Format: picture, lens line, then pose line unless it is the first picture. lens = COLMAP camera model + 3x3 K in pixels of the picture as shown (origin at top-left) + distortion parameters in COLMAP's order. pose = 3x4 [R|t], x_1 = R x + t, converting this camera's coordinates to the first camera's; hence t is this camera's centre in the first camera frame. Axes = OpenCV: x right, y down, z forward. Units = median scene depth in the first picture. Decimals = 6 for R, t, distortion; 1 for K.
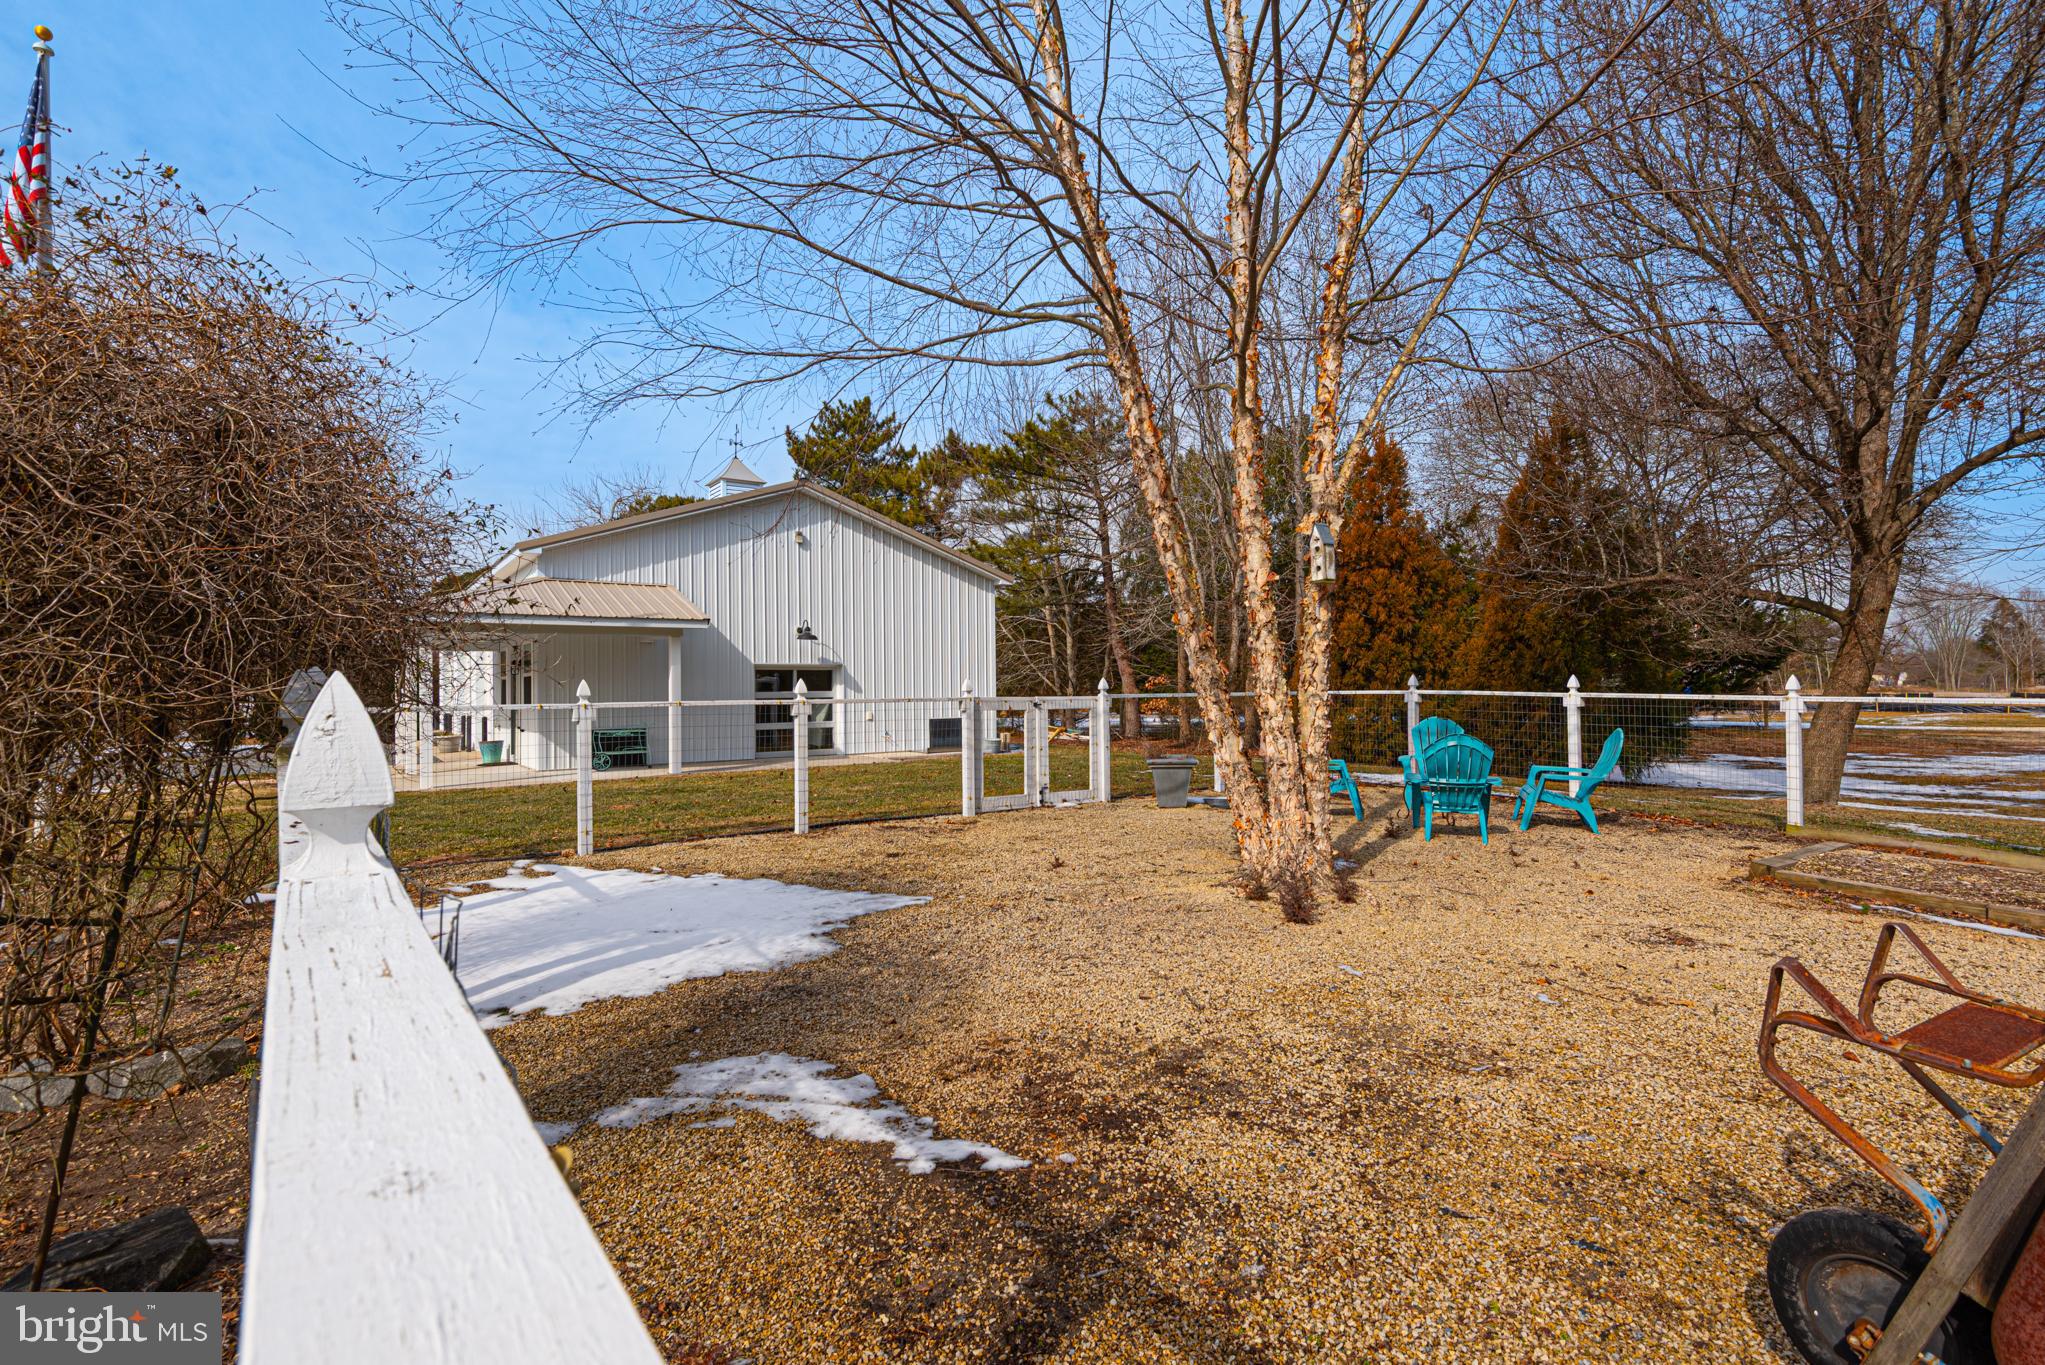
lens RADIAL K [[1047.1, 0, 1022.5], [0, 1047.1, 682.5], [0, 0, 1]] dist [-0.000073, -0.000115]
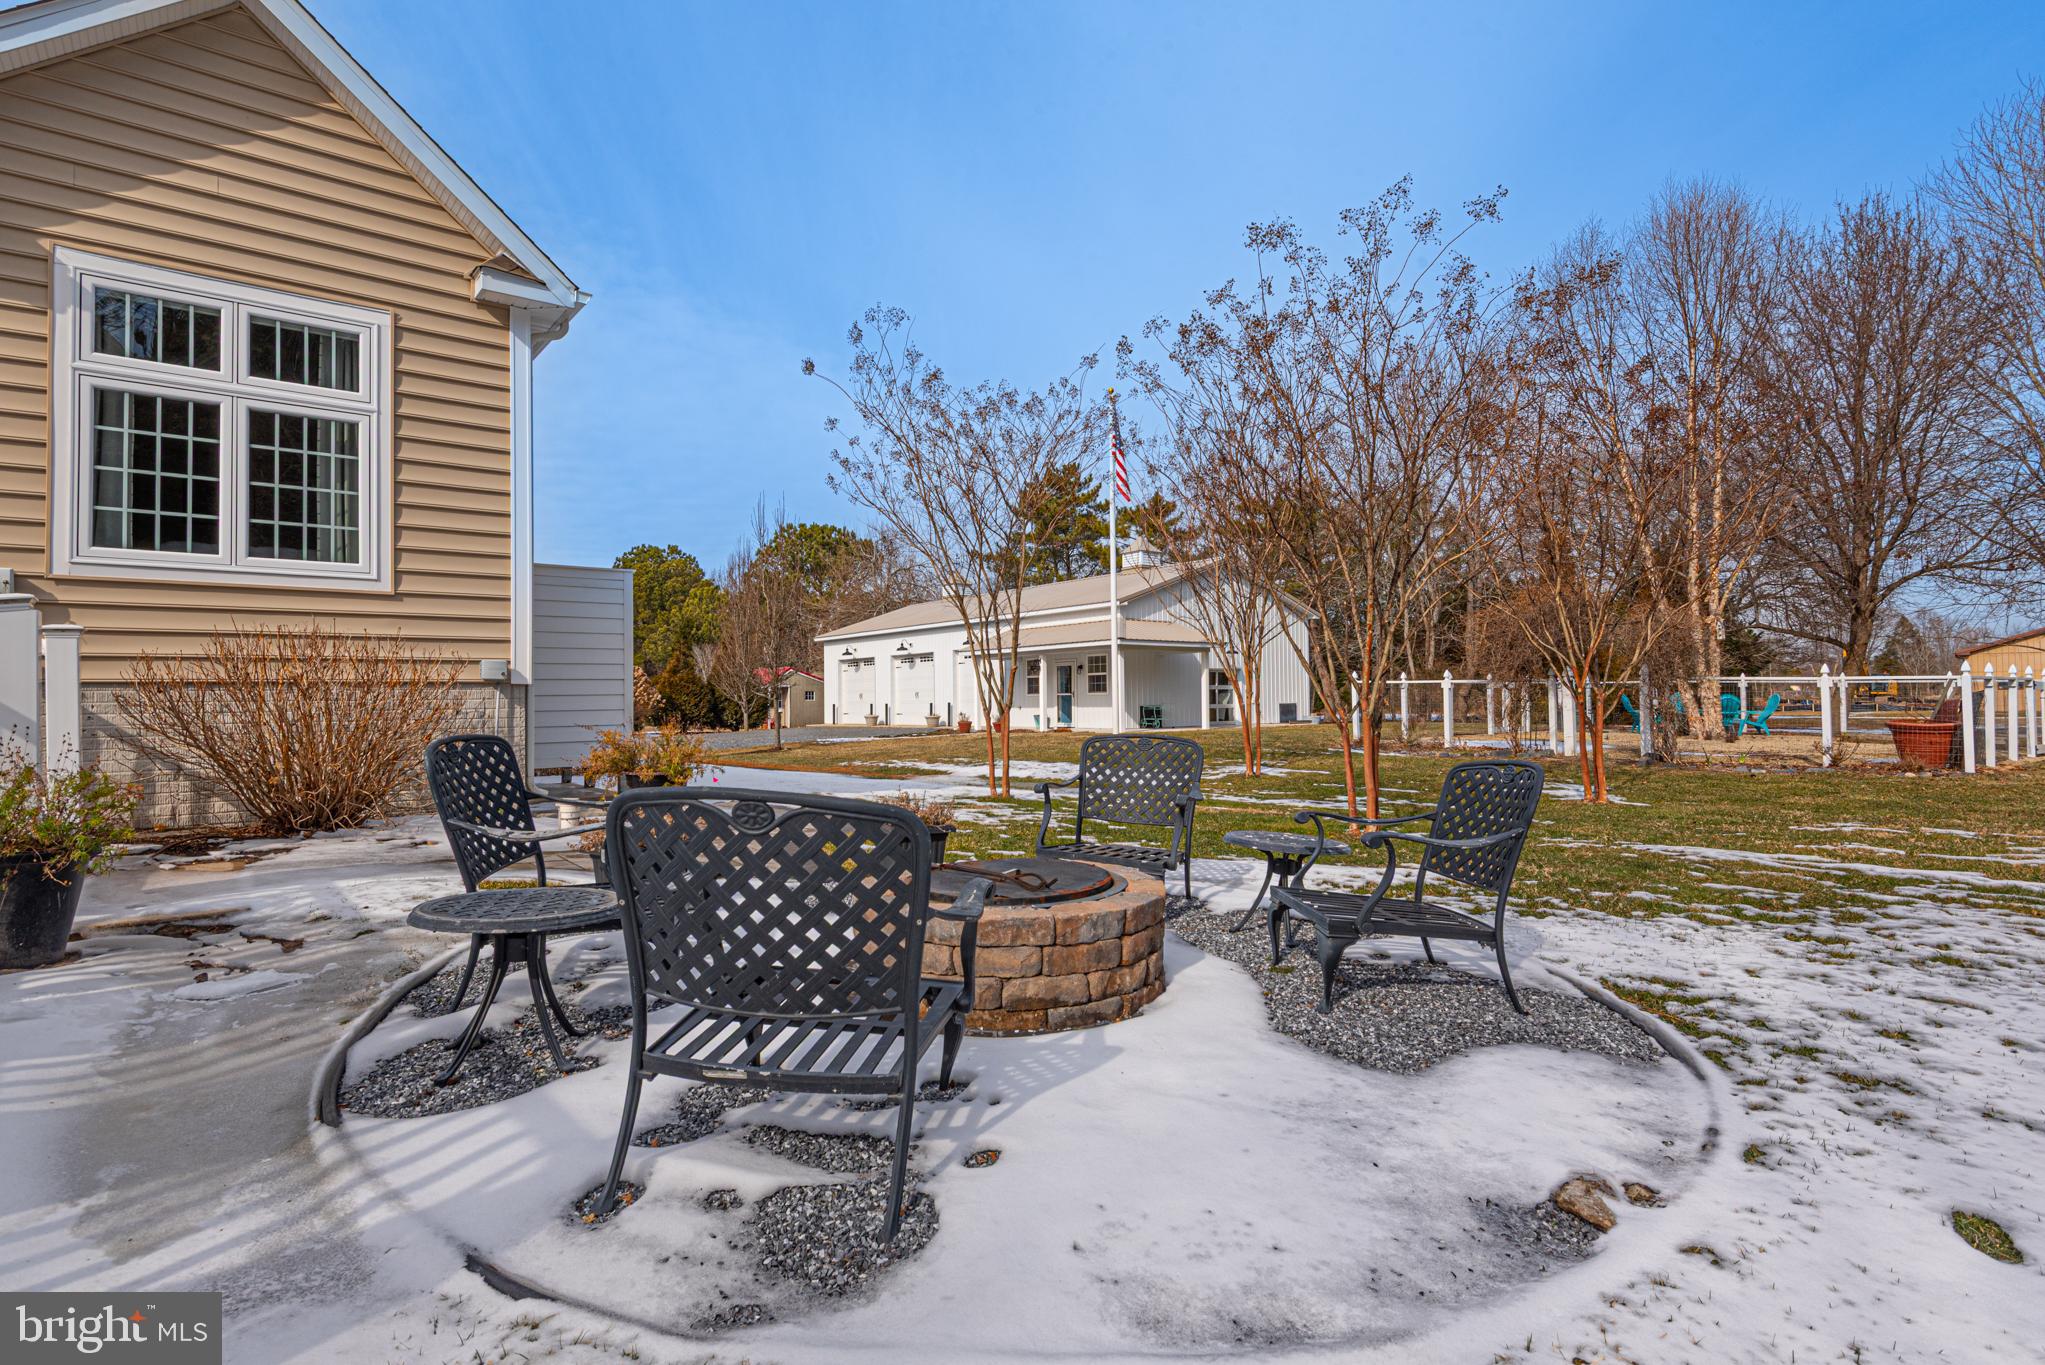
lens RADIAL K [[1042.8, 0, 1054.8], [0, 1042.8, 673.2], [0, 0, 1]] dist [-0.001040, -0.000559]
pose [[0.997557, 0.002641, 0.069811, -0.574477], [-0.001372, 0.999833, -0.018223, 0.018796], [-0.069847, 0.018082, 0.997394, -0.589451]]
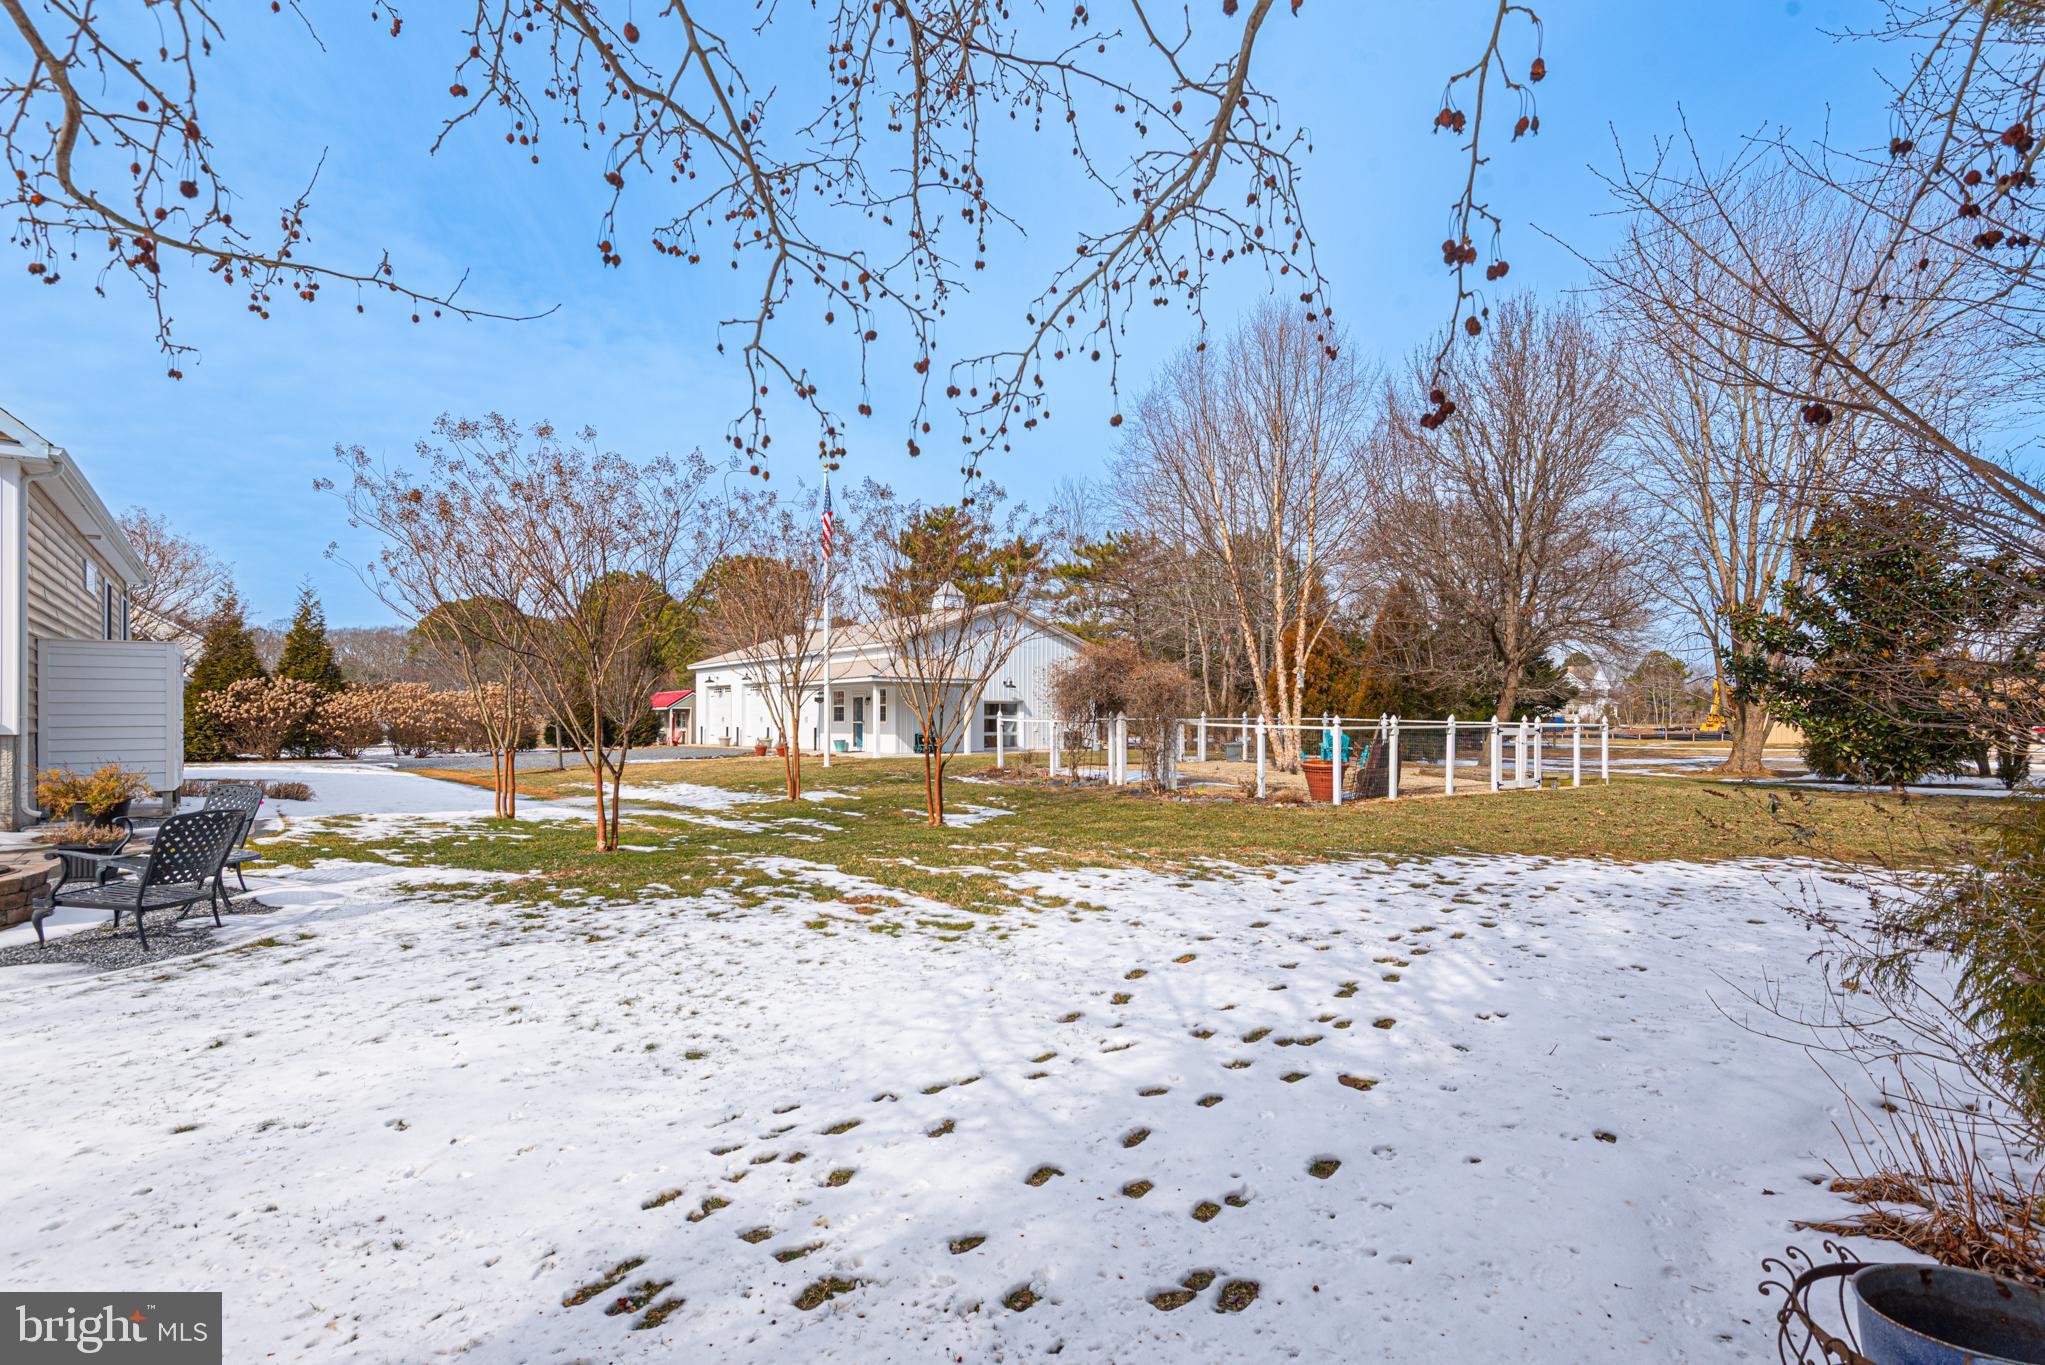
lens RADIAL K [[973.3, 0, 1033.8], [0, 973.3, 712.8], [0, 0, 1]] dist [0.004669, -0.000297]
pose [[0.998366, 0.010290, 0.056213, -0.259944], [-0.010594, 0.999931, 0.005109, -0.005332], [-0.056157, -0.005697, 0.998406, -0.729745]]
